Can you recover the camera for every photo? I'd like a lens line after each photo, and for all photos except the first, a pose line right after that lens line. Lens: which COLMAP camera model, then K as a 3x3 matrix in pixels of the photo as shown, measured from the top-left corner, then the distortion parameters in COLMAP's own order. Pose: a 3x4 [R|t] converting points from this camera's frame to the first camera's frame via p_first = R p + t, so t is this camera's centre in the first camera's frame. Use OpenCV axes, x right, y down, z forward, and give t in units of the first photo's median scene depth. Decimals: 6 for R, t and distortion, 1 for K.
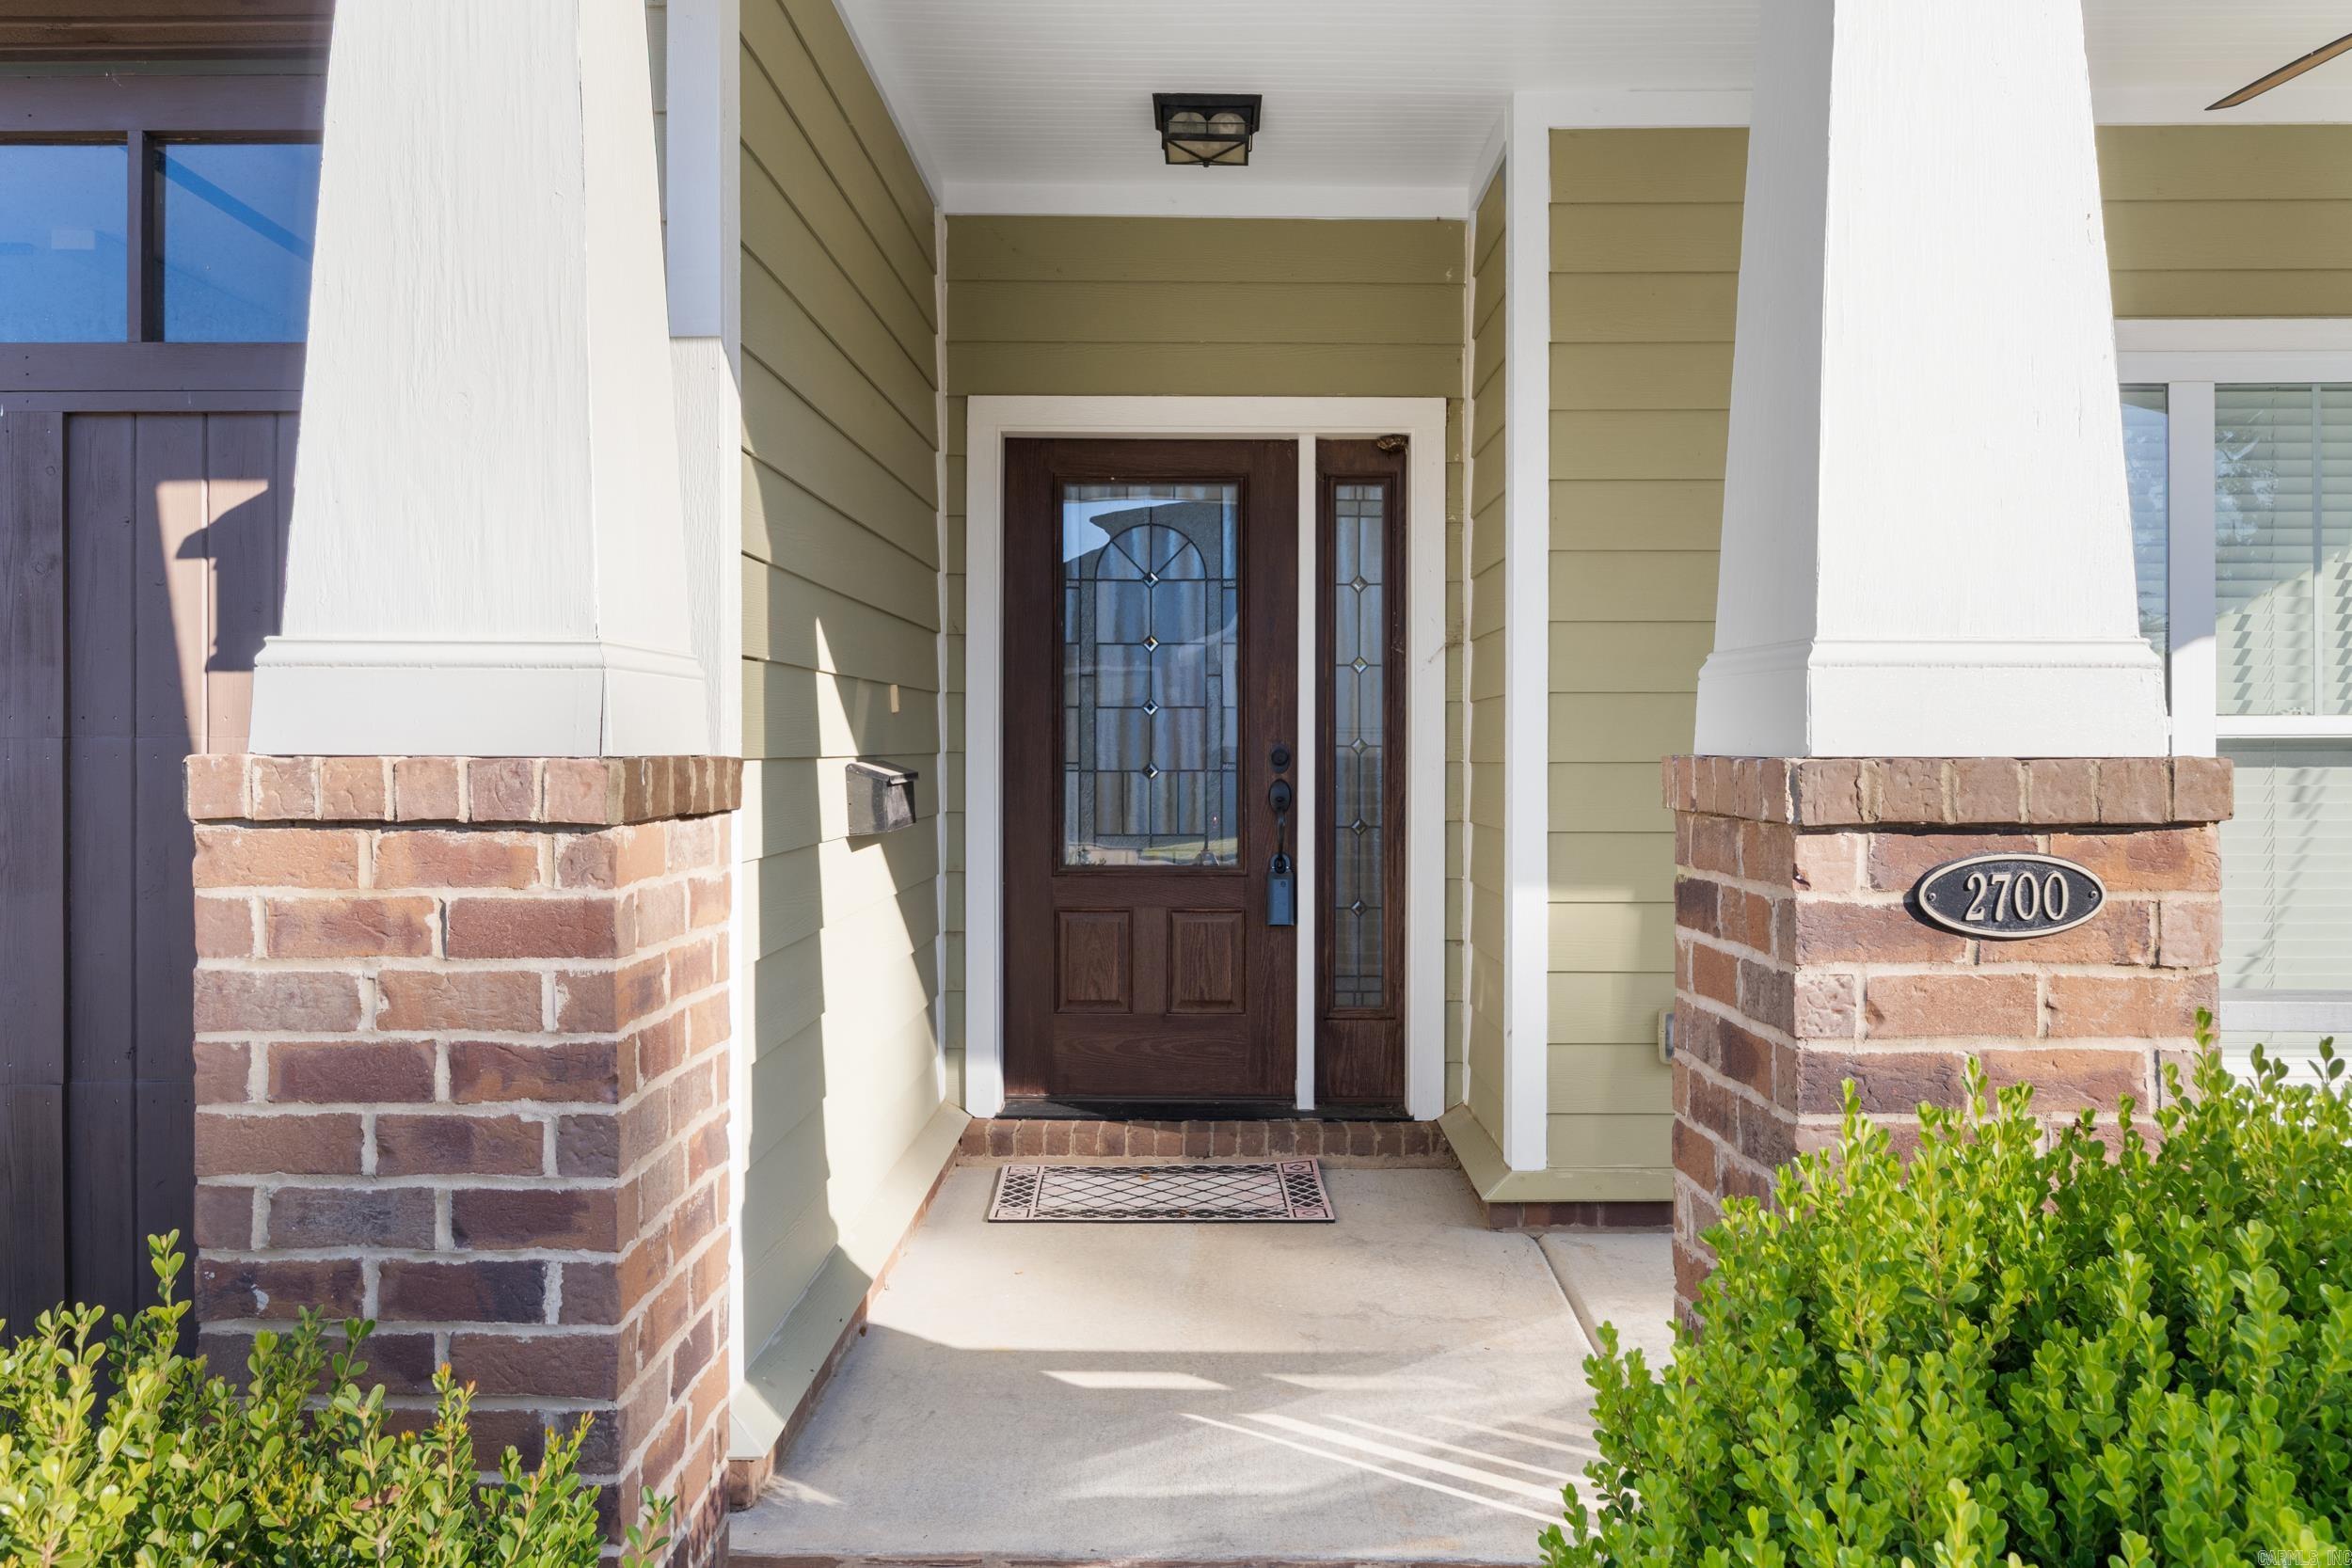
lens RADIAL K [[1837.4, 0, 1175.9], [0, 1837.4, 776.2], [0, 0, 1]] dist [0.005204, 0.000998]
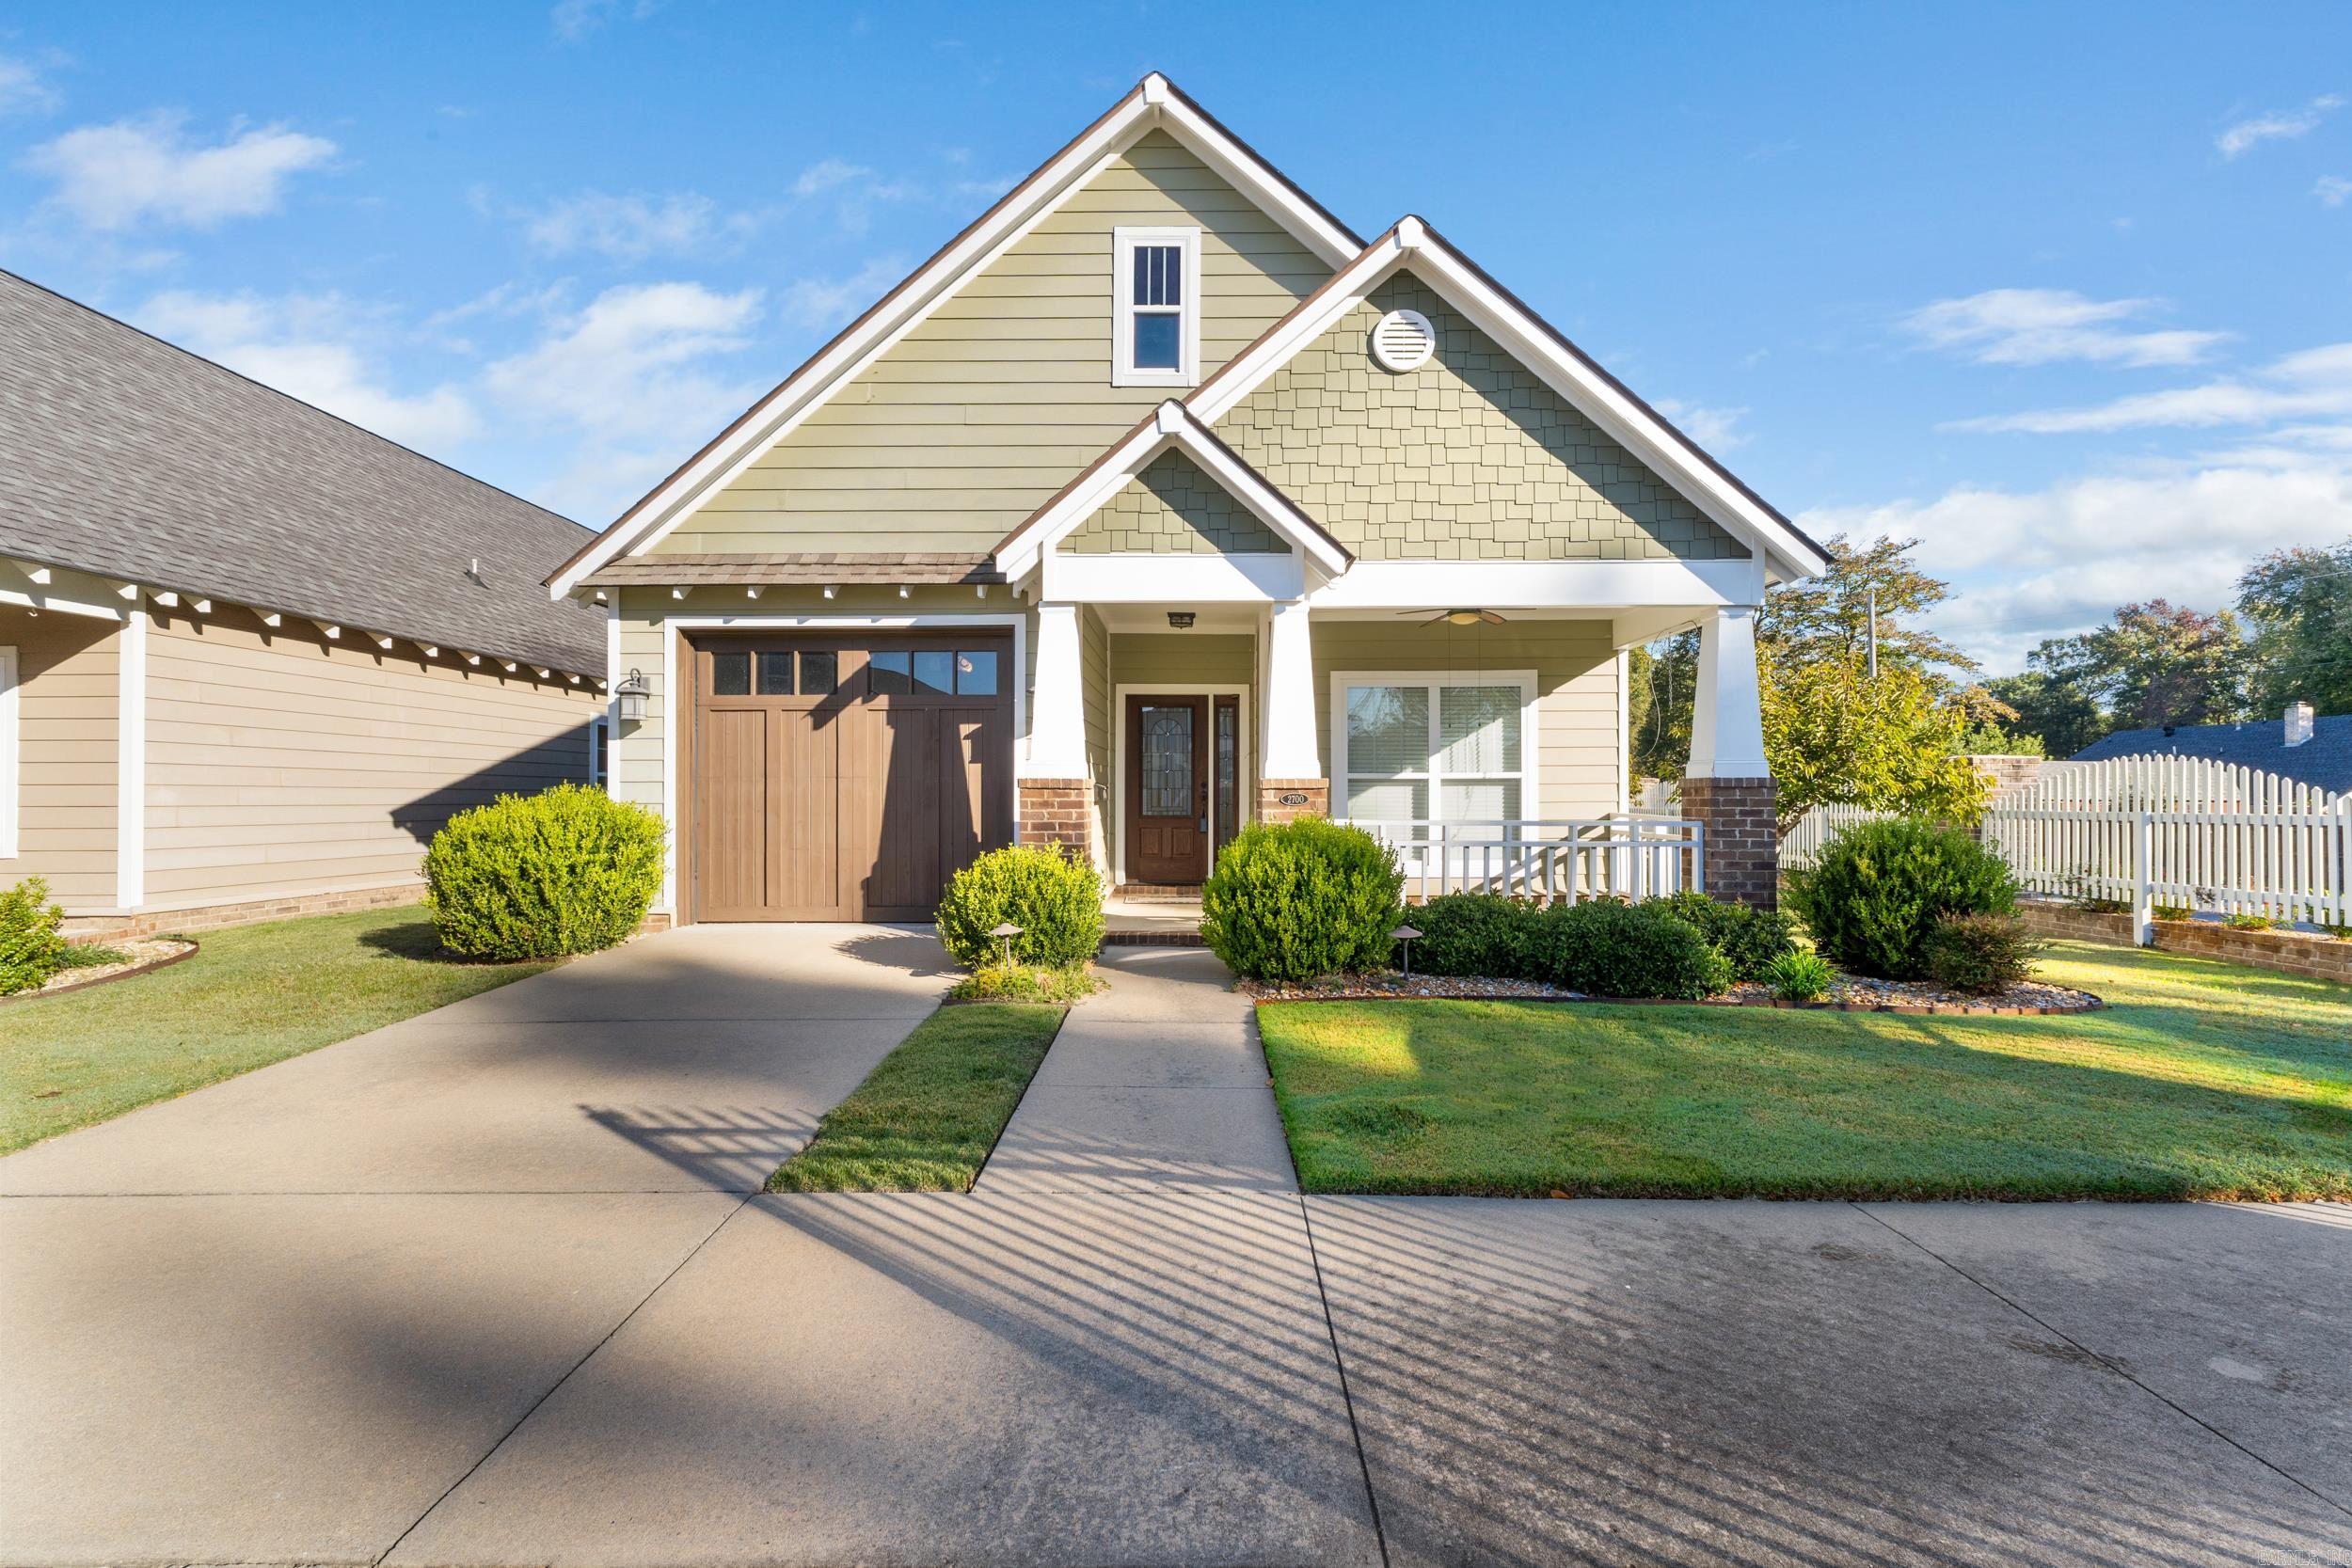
lens RADIAL K [[991.9, 0, 1178.3], [0, 991.9, 788.1], [0, 0, 1]] dist [0.001791, 0.000812]
pose [[0.999971, 0.000497, -0.007583, 0.022942], [-0.000639, 0.999824, -0.018741, 0.033219], [0.007573, 0.018746, 0.999796, -0.943142]]
